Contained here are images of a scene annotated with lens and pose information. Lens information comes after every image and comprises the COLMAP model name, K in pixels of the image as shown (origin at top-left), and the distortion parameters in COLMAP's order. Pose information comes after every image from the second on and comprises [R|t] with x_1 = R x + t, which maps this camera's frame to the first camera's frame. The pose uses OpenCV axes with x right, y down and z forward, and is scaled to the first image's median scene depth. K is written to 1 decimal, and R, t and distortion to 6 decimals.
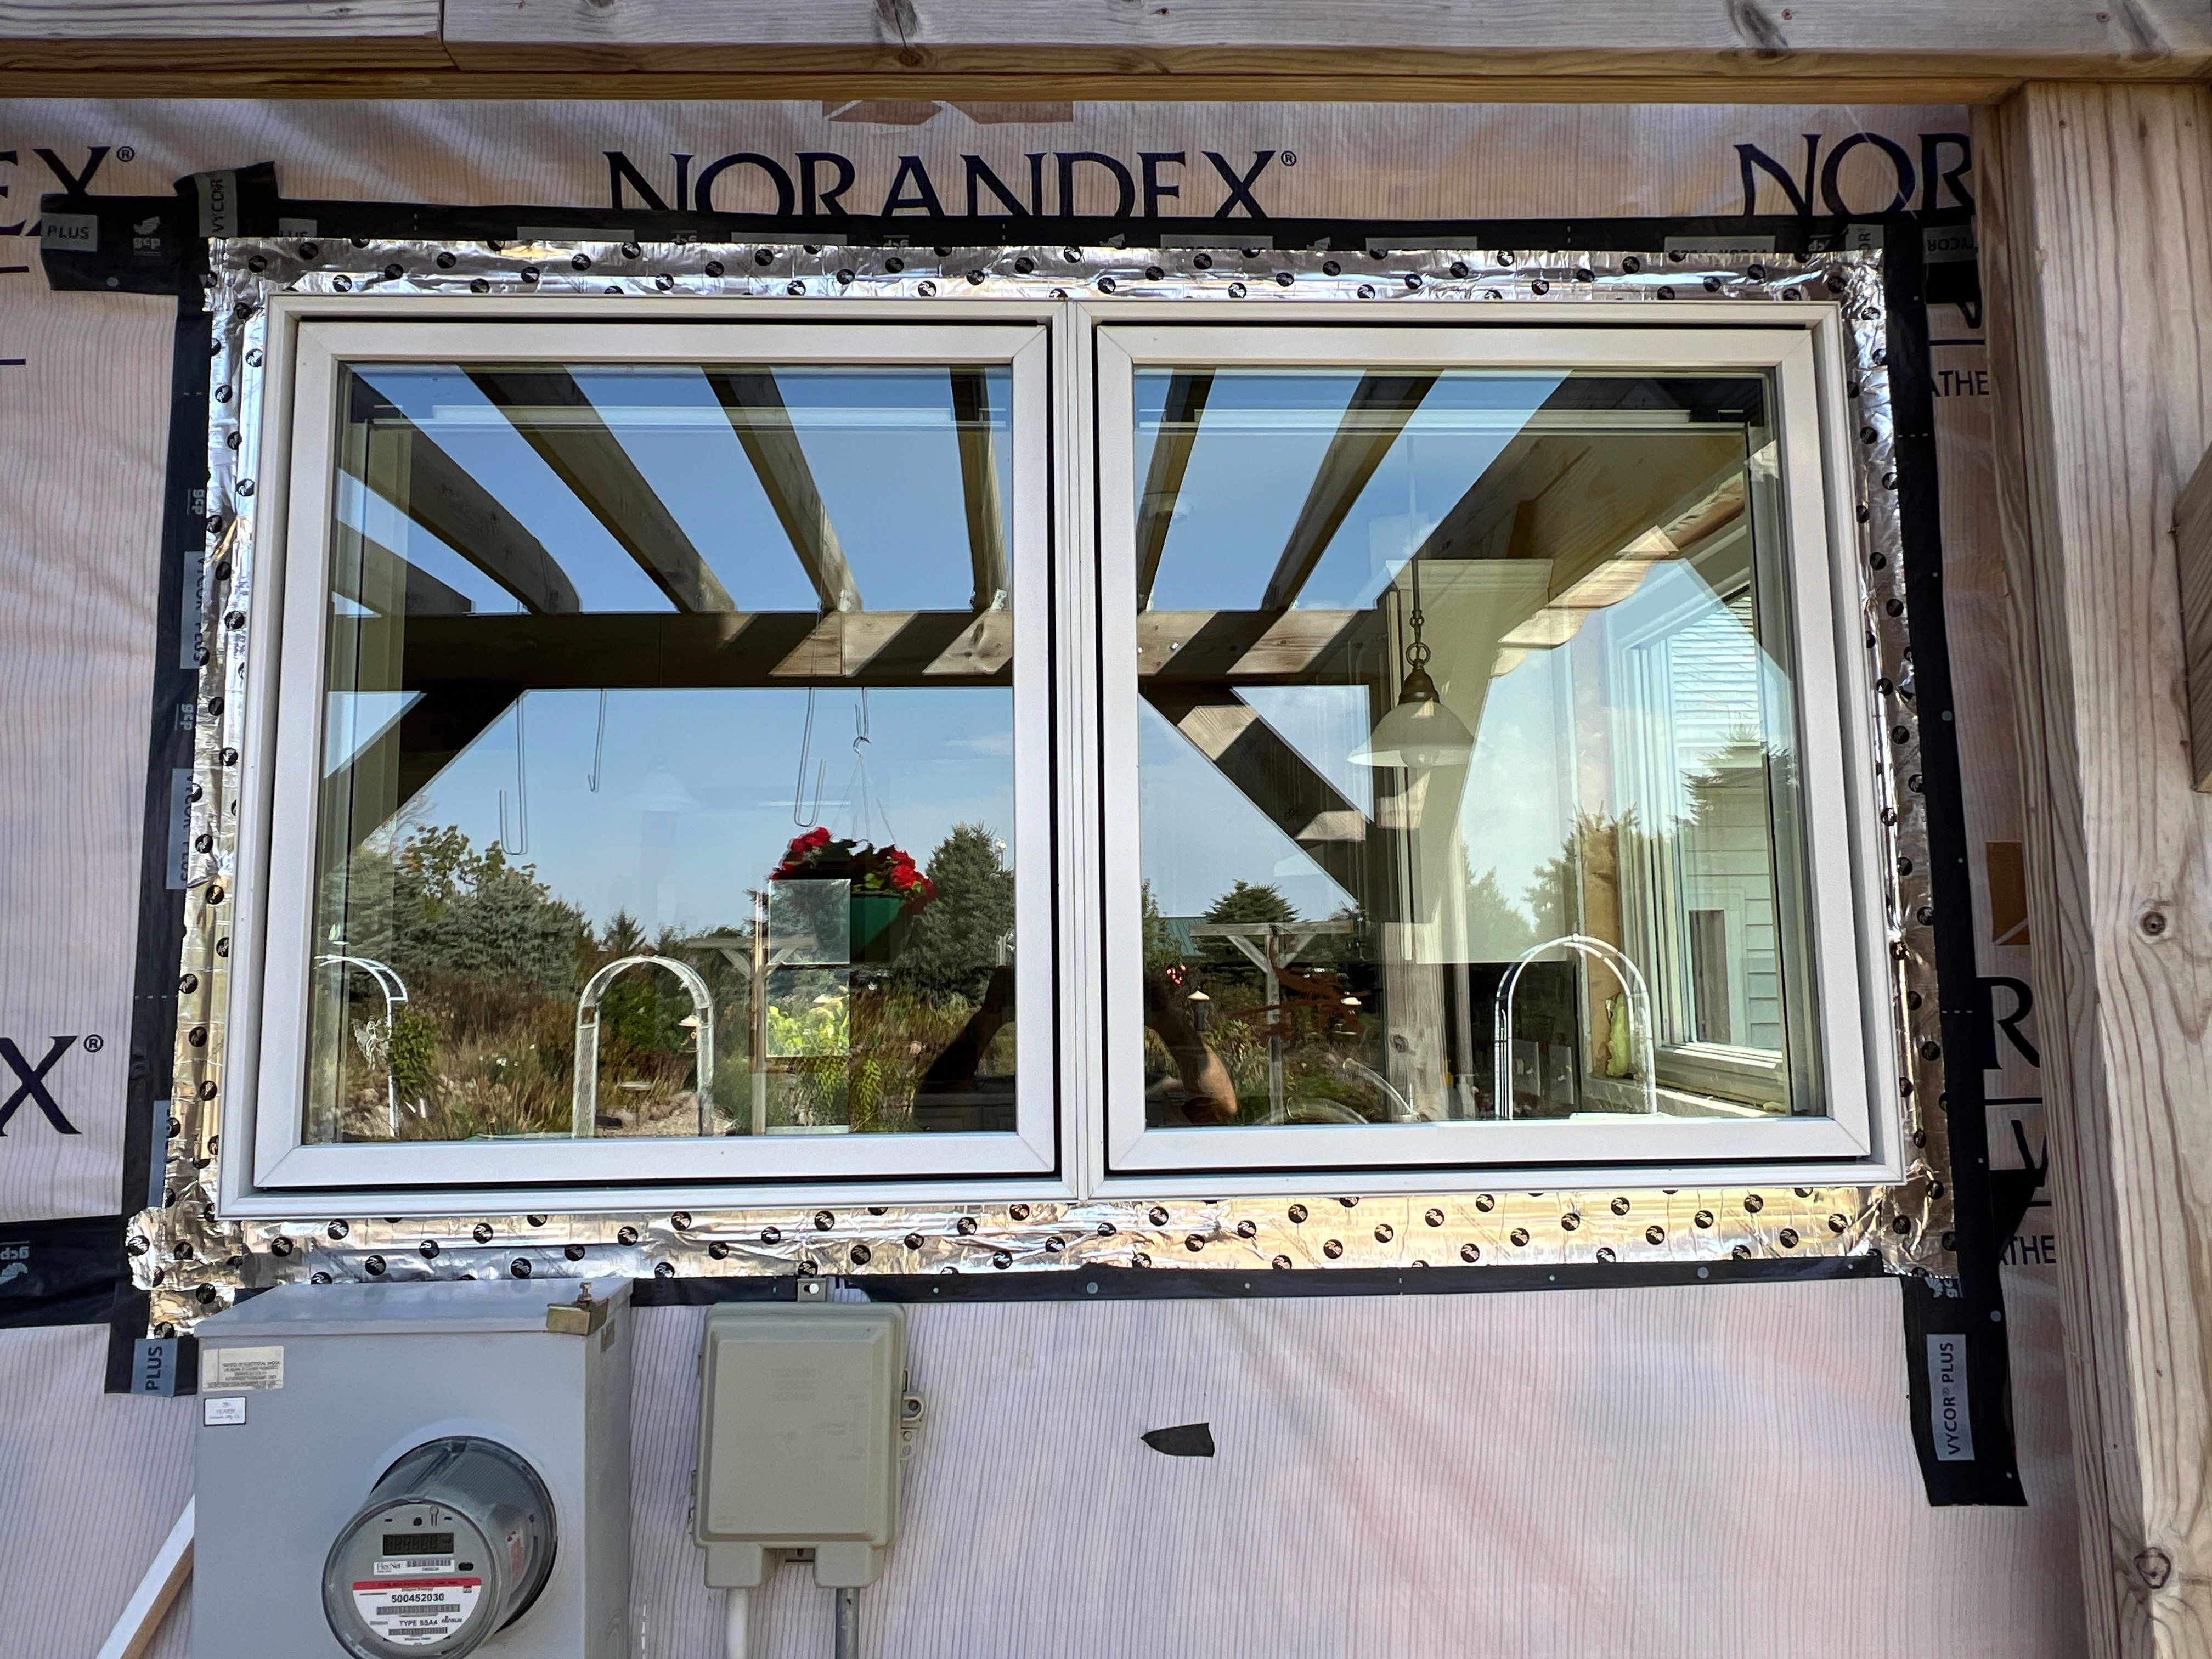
lens RADIAL K [[1377.5, 0, 1054.7], [0, 1377.5, 829.7], [0, 0, 1]] dist [-0.003955, 0.000838]
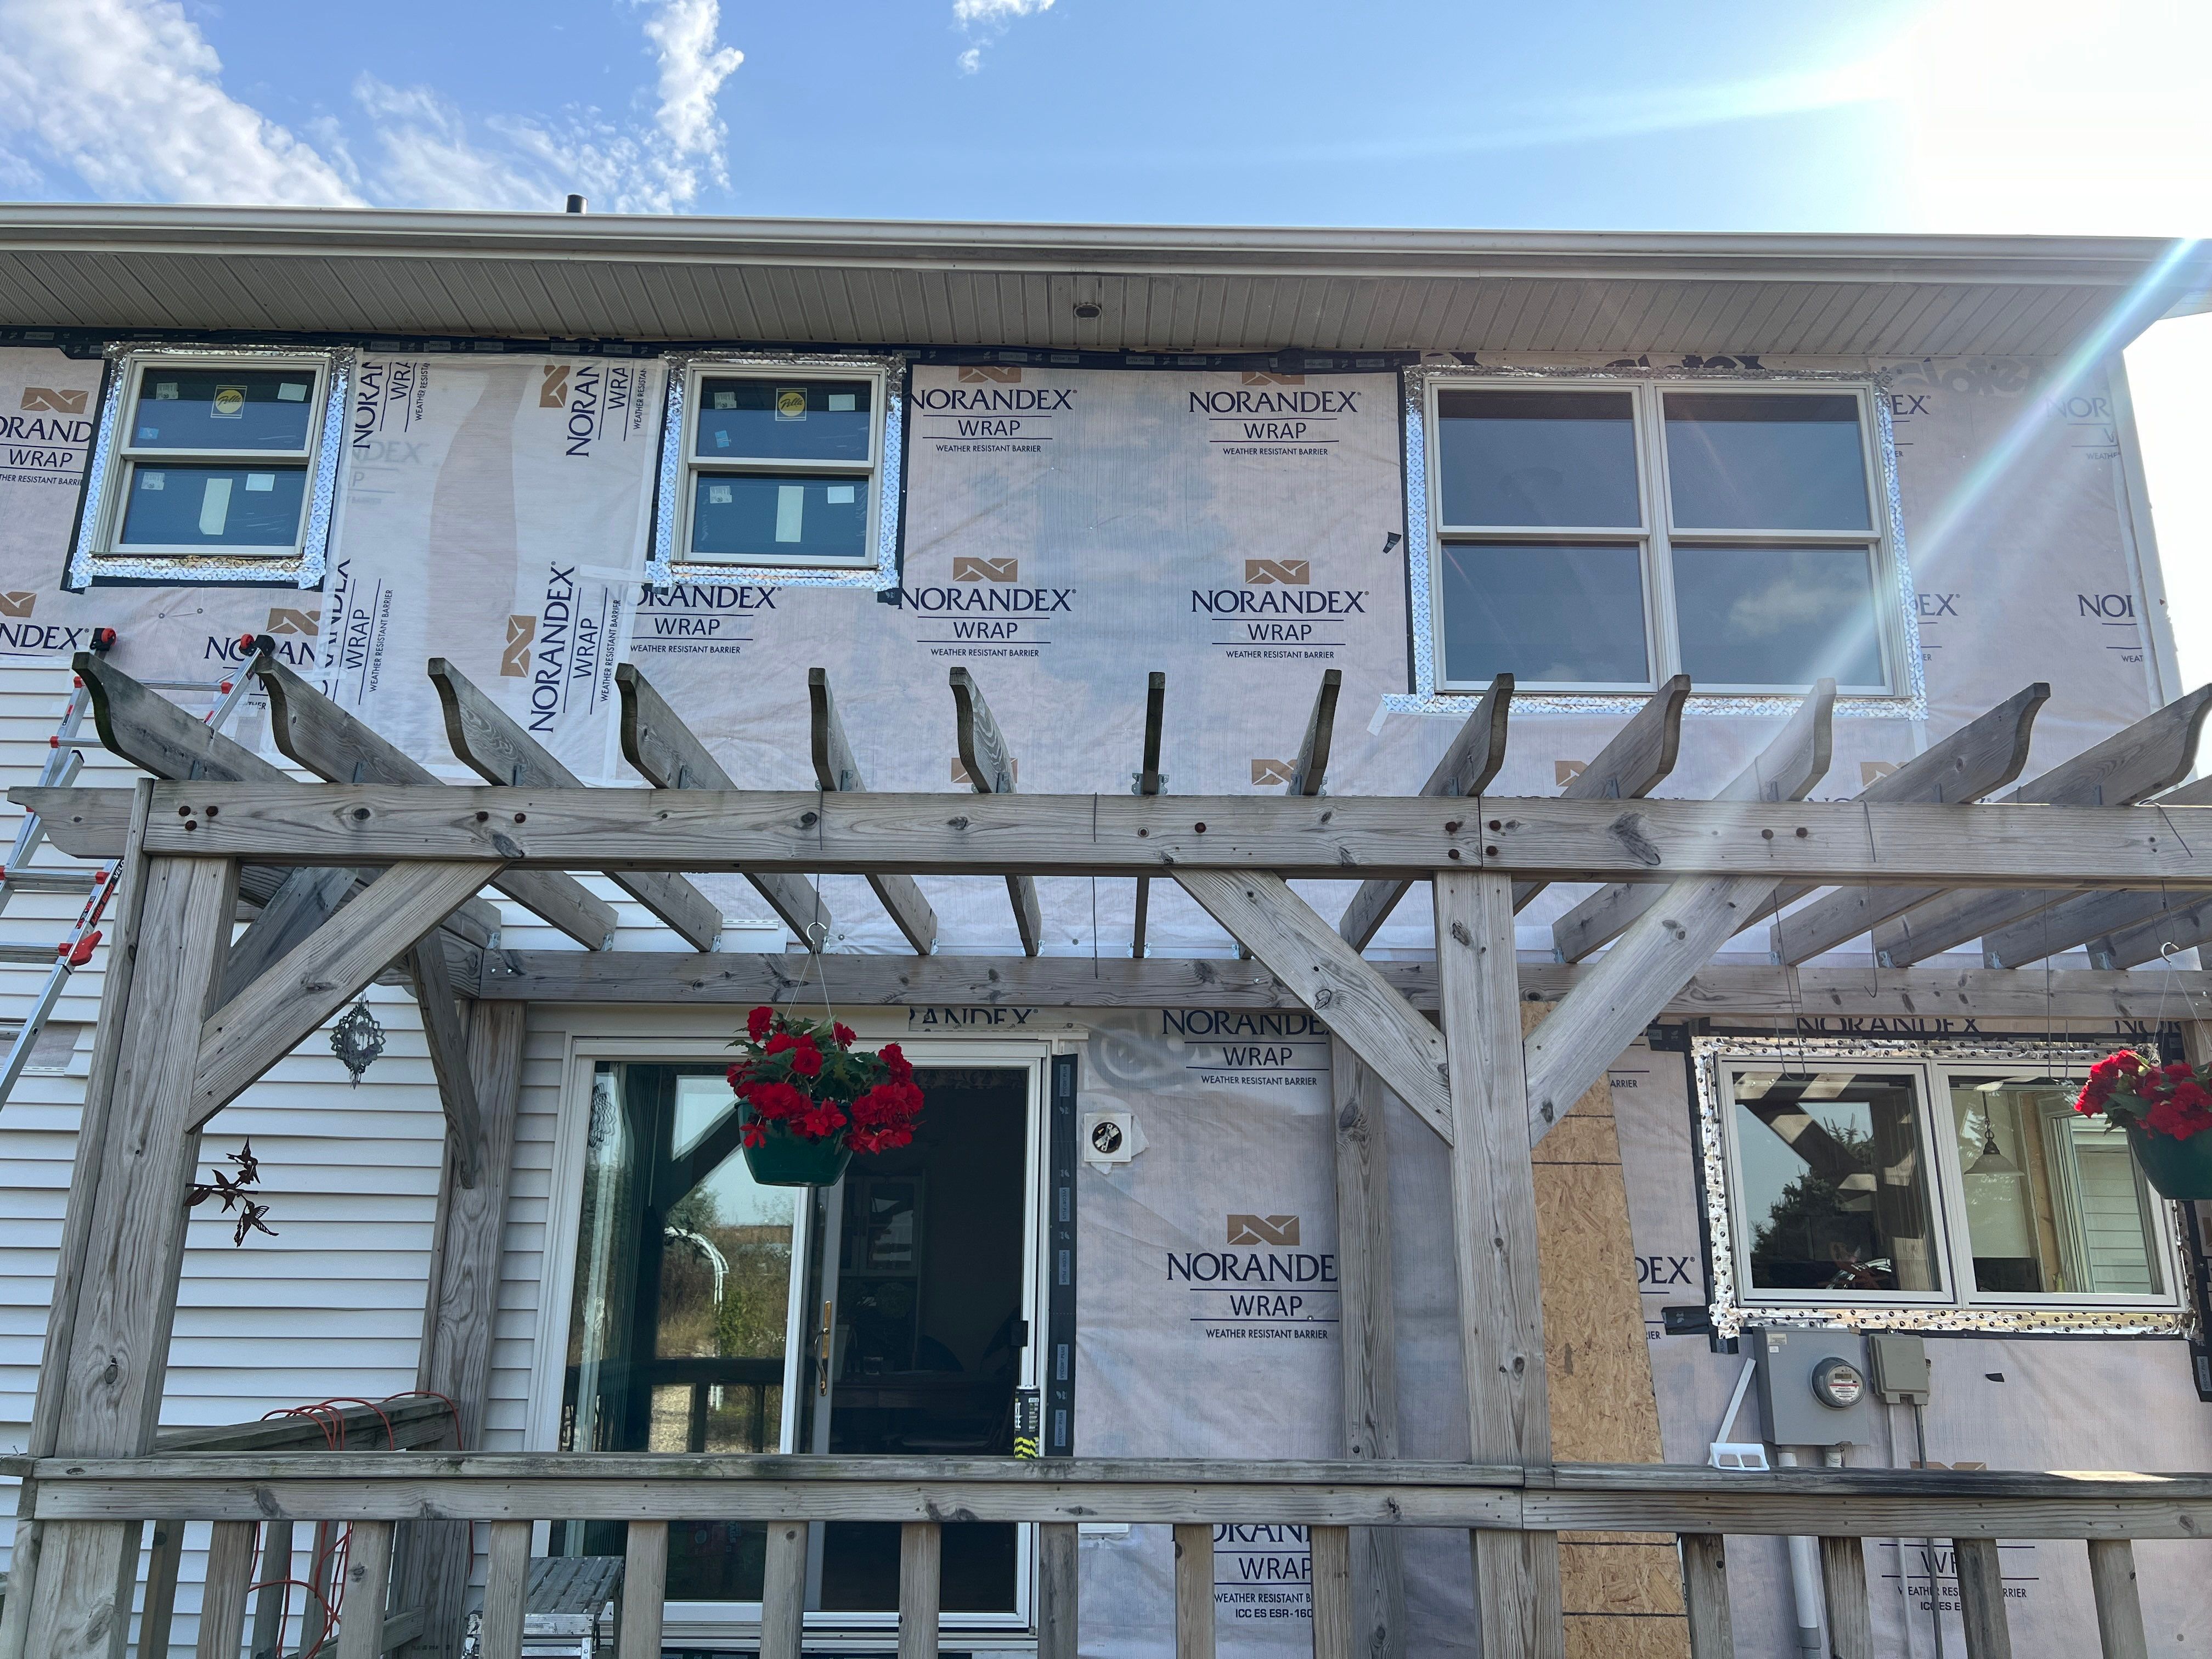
lens RADIAL K [[1663.6, 0, 1091.8], [0, 1663.6, 833.9], [0, 0, 1]] dist [0.101124, -0.108810]
pose [[0.999680, 0.015492, -0.019979, -2.181647], [-0.018591, 0.986009, -0.165654, -0.189208], [0.017133, 0.165973, 0.985981, -3.656187]]
